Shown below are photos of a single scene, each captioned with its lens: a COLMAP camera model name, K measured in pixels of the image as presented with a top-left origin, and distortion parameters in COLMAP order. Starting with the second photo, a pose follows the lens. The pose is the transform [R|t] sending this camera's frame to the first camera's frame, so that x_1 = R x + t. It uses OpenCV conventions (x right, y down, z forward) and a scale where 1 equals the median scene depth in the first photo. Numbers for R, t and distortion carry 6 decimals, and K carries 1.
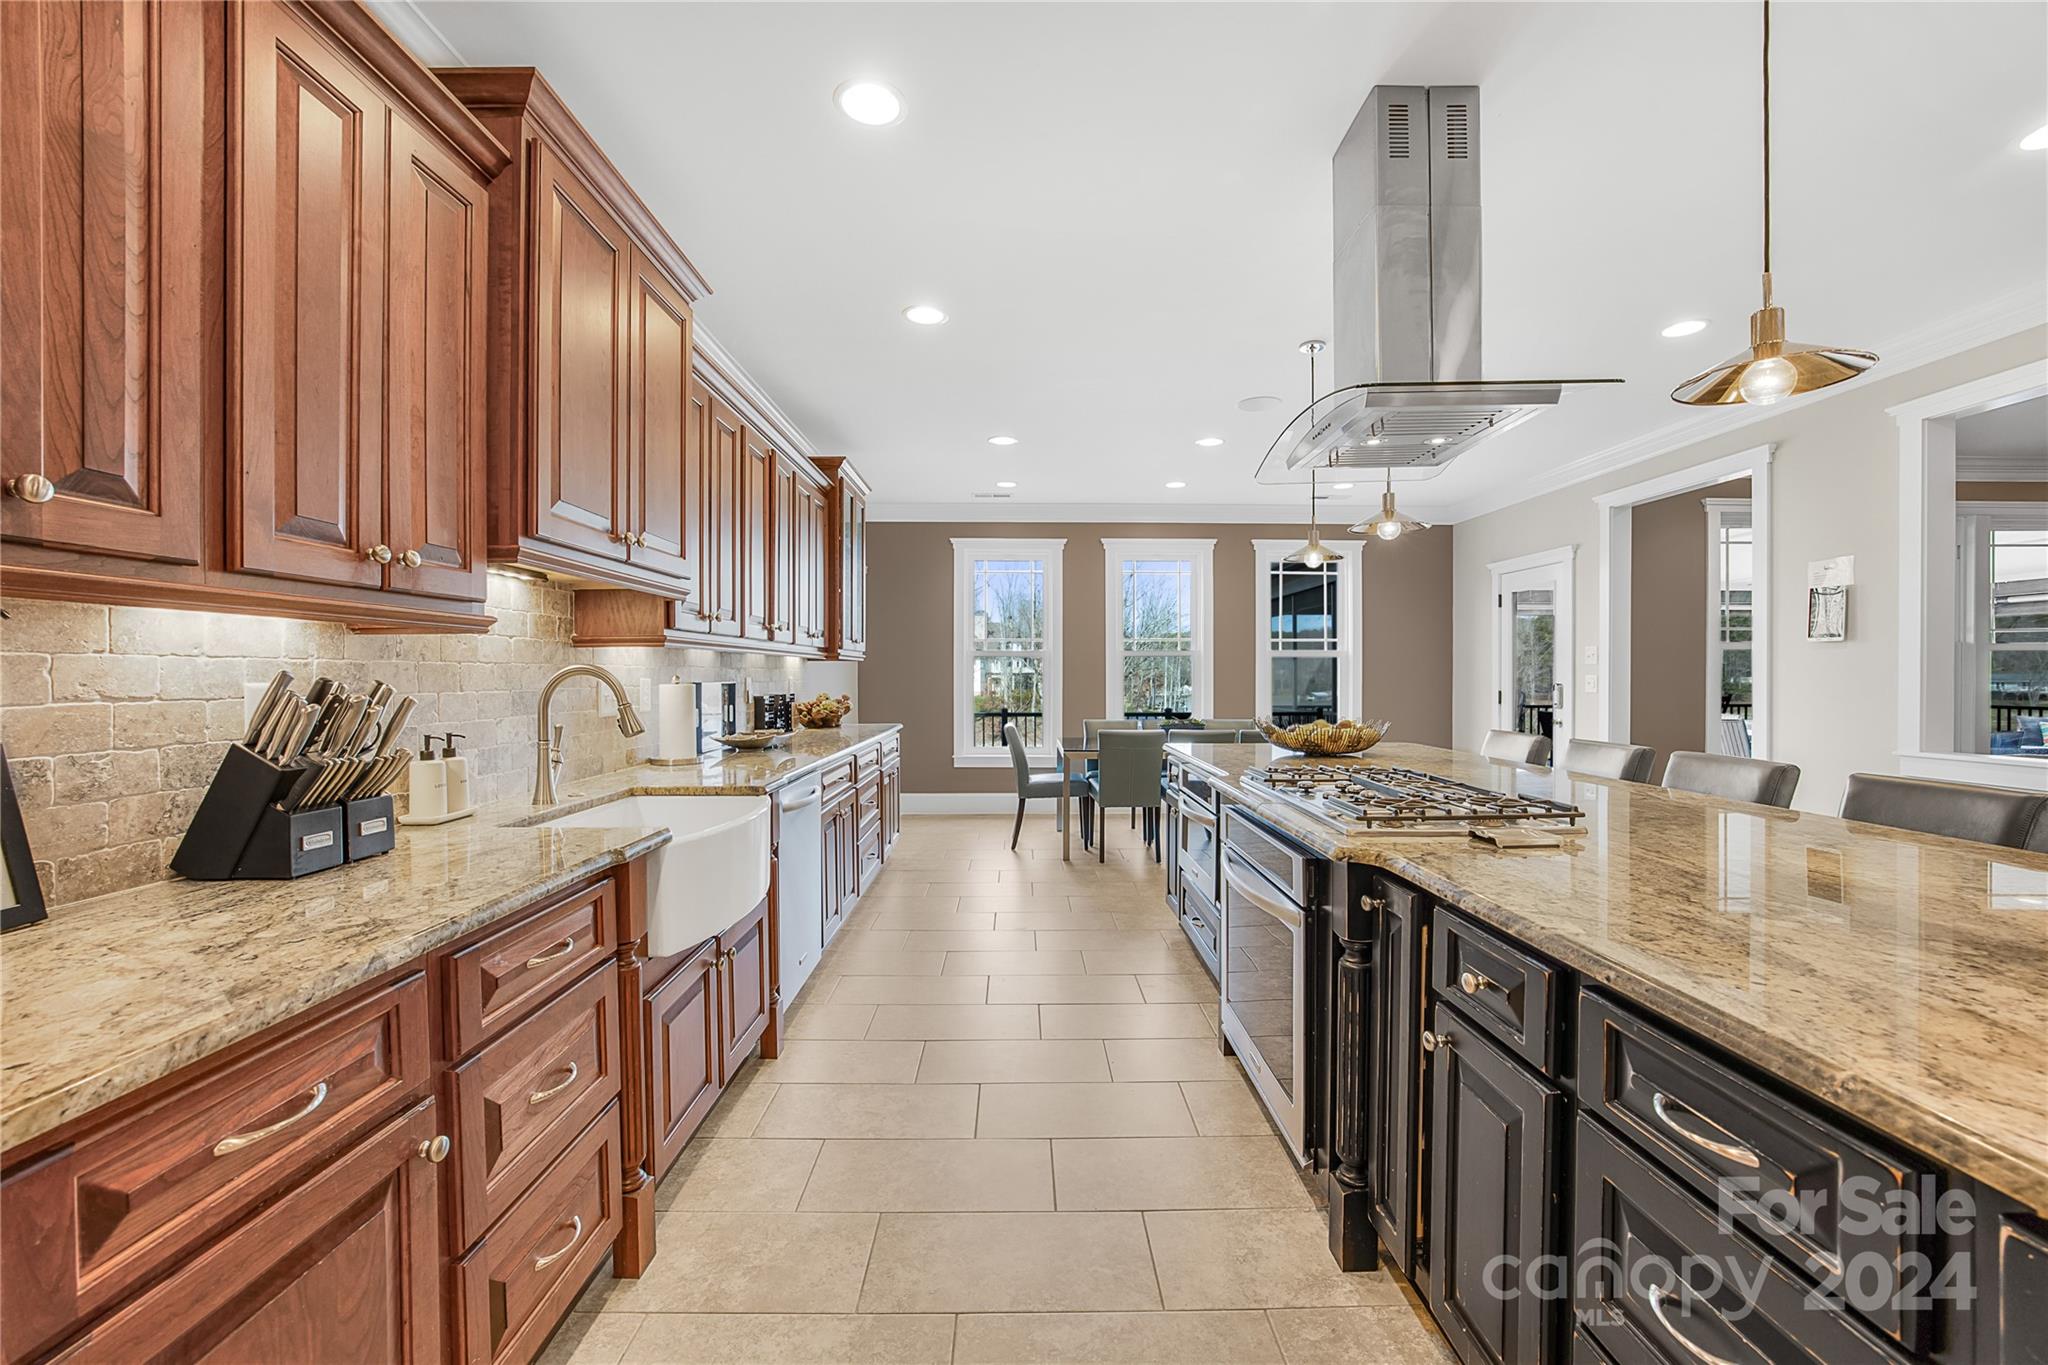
lens RADIAL K [[835.7, 0, 1033.6], [0, 835.7, 680.8], [0, 0, 1]] dist [-0.008127, 0.000473]
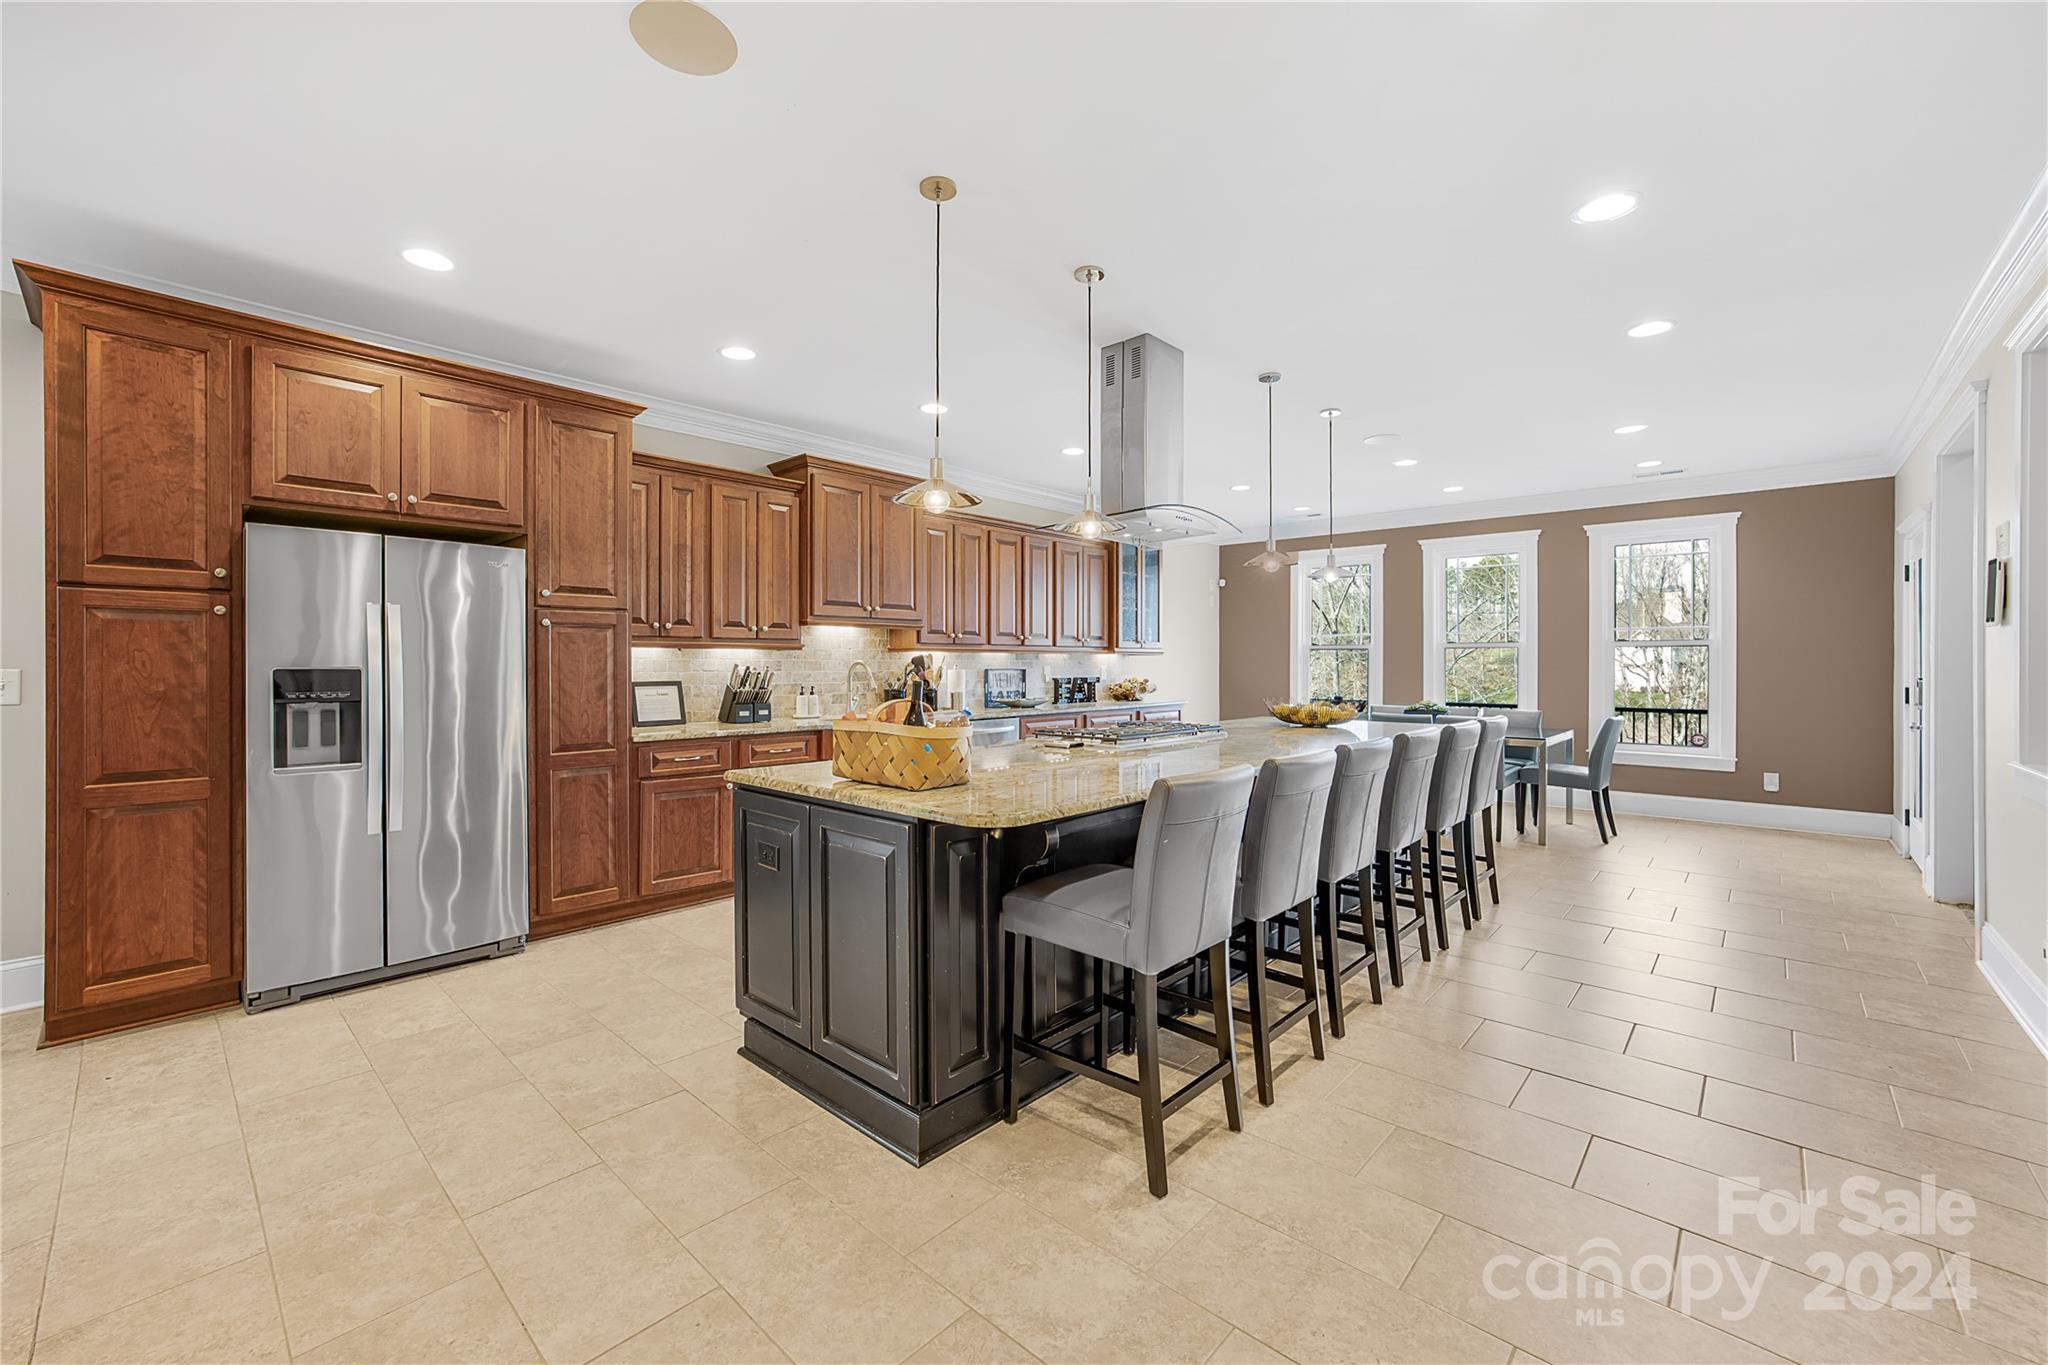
lens RADIAL K [[835.7, 0, 1029.2], [0, 835.7, 674.3], [0, 0, 1]] dist [-0.008127, 0.000473]
pose [[0.734273, 0.008793, -0.678798, 2.105967], [-0.005926, 0.999961, 0.006544, 0.001885], [0.678829, -0.000783, 0.734296, -0.661024]]
